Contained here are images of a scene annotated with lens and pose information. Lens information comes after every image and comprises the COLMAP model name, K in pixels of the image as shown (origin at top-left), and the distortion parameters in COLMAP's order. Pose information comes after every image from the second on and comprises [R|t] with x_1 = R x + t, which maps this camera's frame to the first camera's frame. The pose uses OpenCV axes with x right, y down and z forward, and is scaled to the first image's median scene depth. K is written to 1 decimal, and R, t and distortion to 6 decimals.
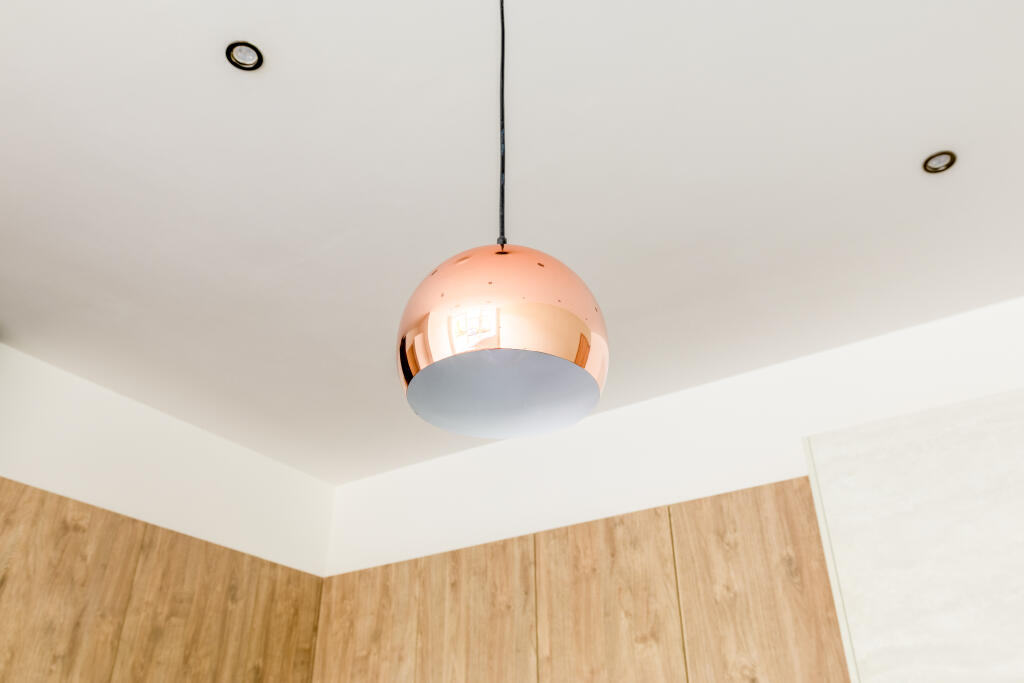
lens RADIAL K [[836.6, 0, 512.0], [0, 836.6, 341.5], [0, 0, 1]] dist [0.005420, 0.002275]
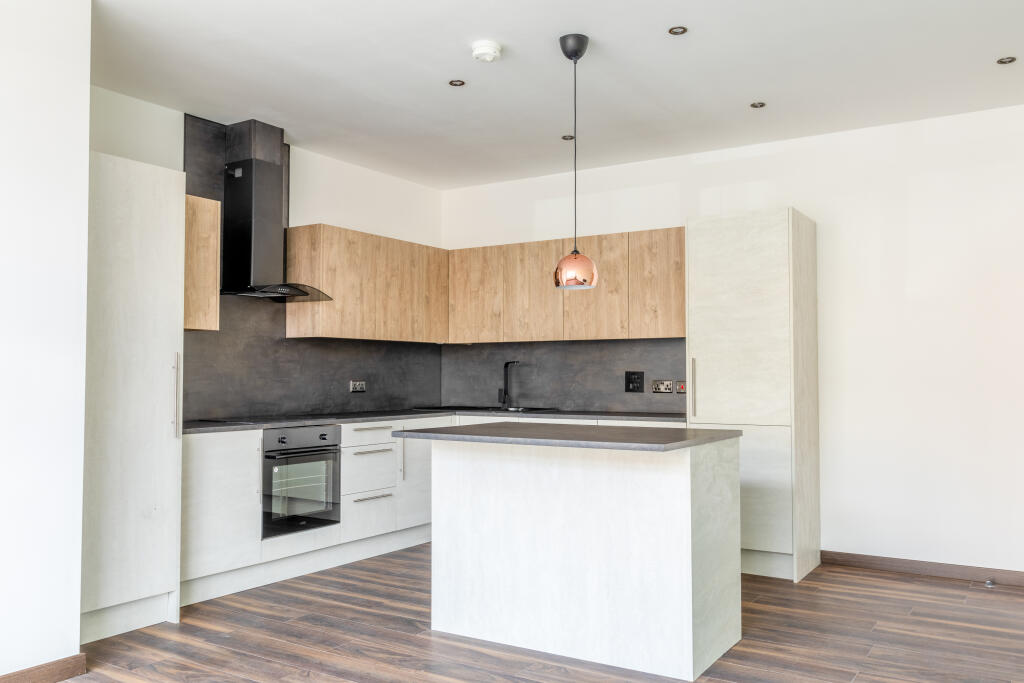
lens RADIAL K [[836.6, 0, 512.0], [0, 836.6, 341.5], [0, 0, 1]] dist [0.005420, 0.002275]
pose [[0.999925, 0.007242, 0.009909, -0.119596], [-0.011094, 0.878623, 0.477387, -0.540937], [-0.005249, -0.477461, 0.878637, -0.940263]]
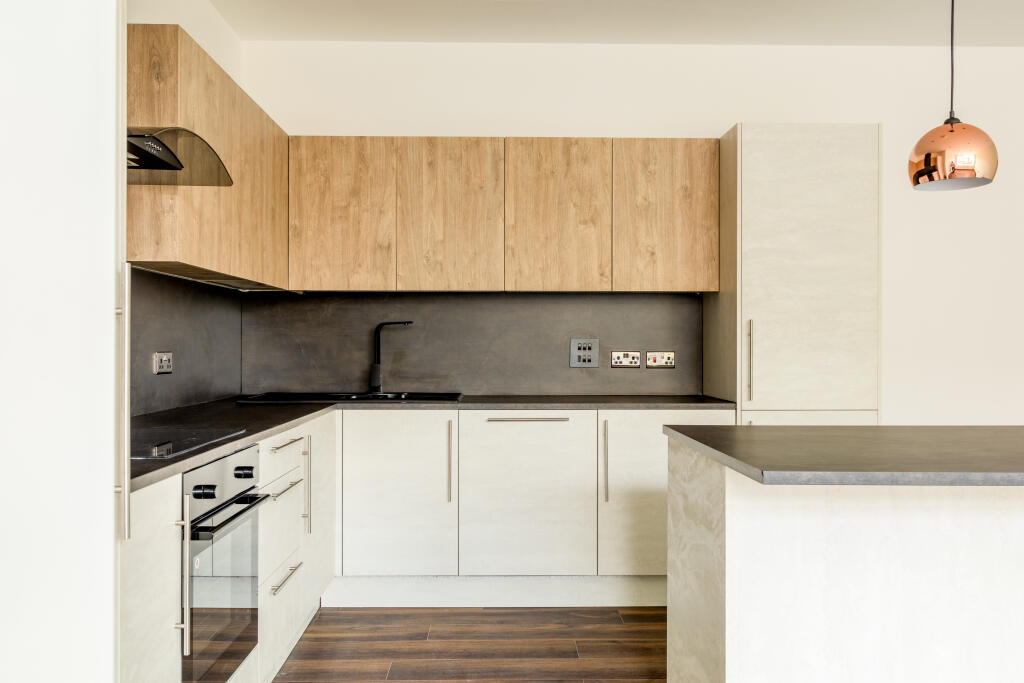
lens RADIAL K [[836.6, 0, 512.0], [0, 836.6, 341.5], [0, 0, 1]] dist [0.005420, 0.002275]
pose [[0.824533, 0.010662, 0.565714, -0.749248], [-0.296236, 0.859974, 0.415558, -0.053193], [-0.482068, -0.510226, 0.712236, -0.137243]]
